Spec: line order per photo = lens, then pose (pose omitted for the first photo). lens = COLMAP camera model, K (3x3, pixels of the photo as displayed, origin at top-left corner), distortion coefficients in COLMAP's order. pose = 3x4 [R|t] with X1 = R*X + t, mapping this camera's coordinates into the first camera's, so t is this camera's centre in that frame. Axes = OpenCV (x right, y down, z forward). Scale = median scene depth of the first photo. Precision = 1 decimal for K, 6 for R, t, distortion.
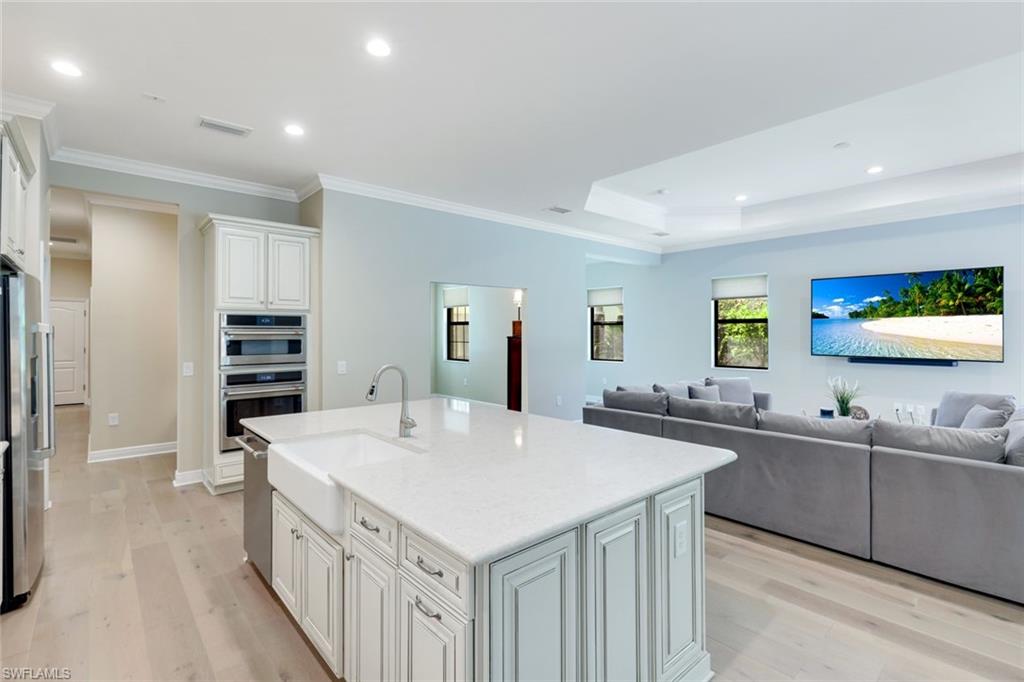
lens RADIAL K [[480.5, 0, 513.0], [0, 480.5, 333.8], [0, 0, 1]] dist [-0.003530, 0.001010]
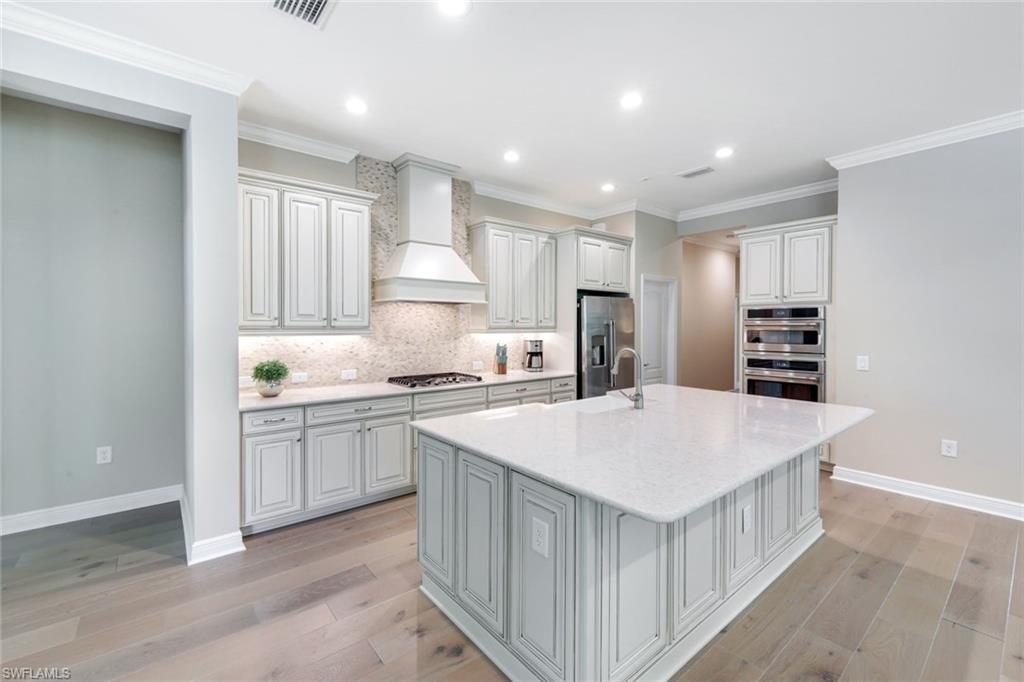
lens RADIAL K [[431.1, 0, 502.2], [0, 431.1, 332.3], [0, 0, 1]] dist [-0.002163, 0.000110]
pose [[-0.047171, 0.019077, -0.998705, 0.504327], [-0.004239, 0.999805, 0.019298, 0.000411], [0.998878, 0.005144, -0.047081, 0.395818]]
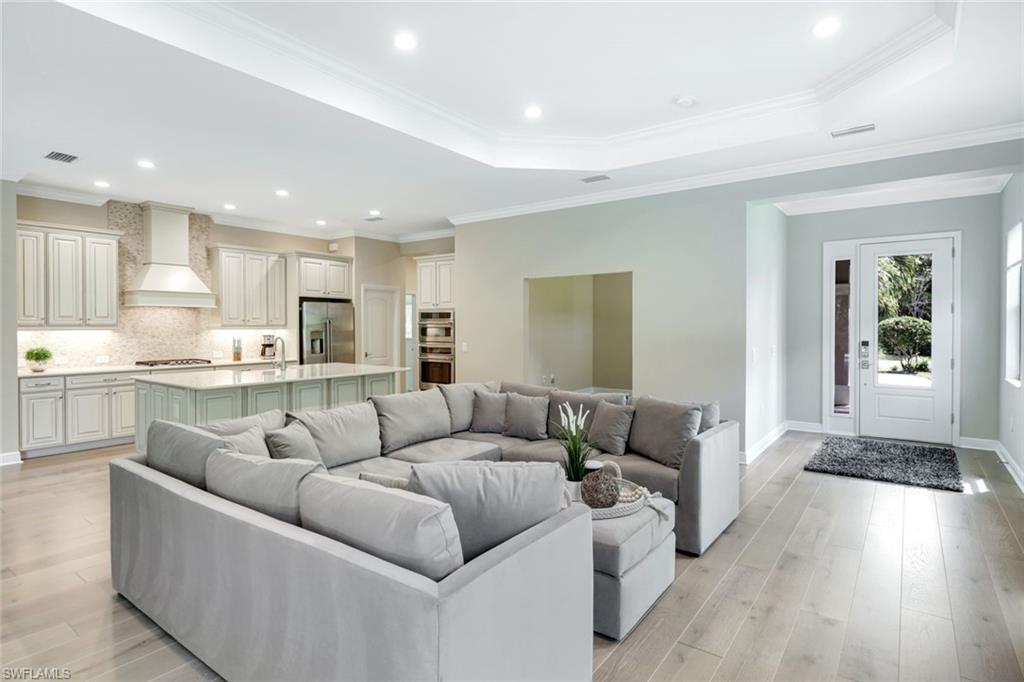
lens RADIAL K [[539.7, 0, 492.3], [0, 539.7, 335.3], [0, 0, 1]] dist [-0.010245, 0.000927]
pose [[0.186342, 0.023277, -0.982209, 1.322885], [-0.005766, 0.999728, 0.022598, -0.002942], [0.982468, 0.001452, 0.186425, 0.834947]]
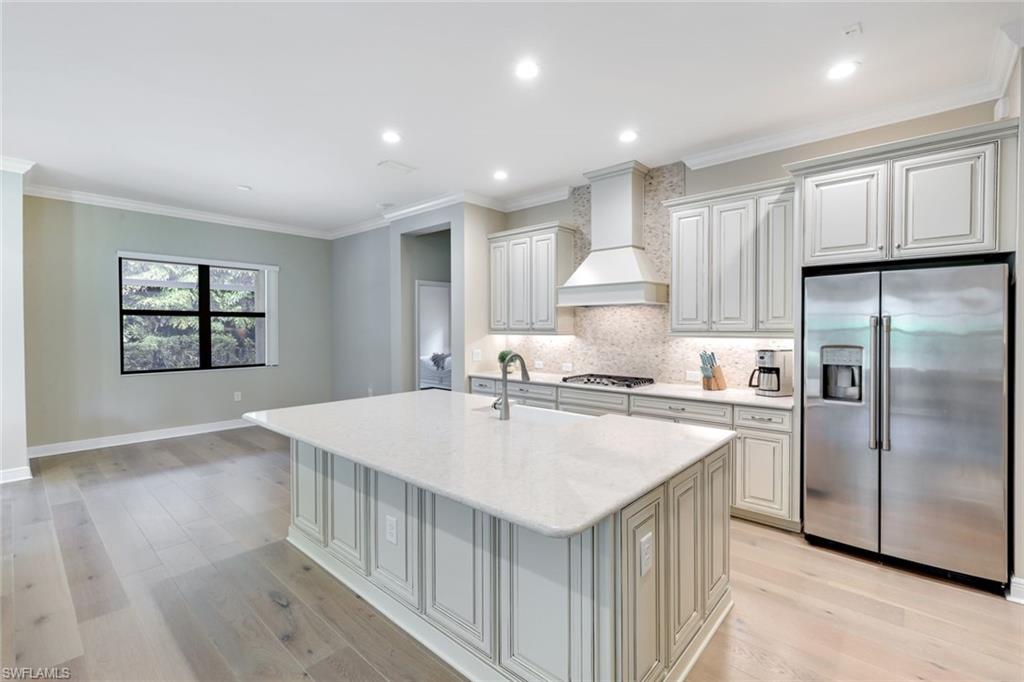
lens RADIAL K [[449.8, 0, 511.8], [0, 449.8, 337.9], [0, 0, 1]] dist [-0.000921, -0.000296]
pose [[-0.992438, 0.005342, -0.122628, -0.072159], [0.002209, 0.999668, 0.025672, 0.000280], [0.122724, 0.025207, -0.992121, 1.158369]]
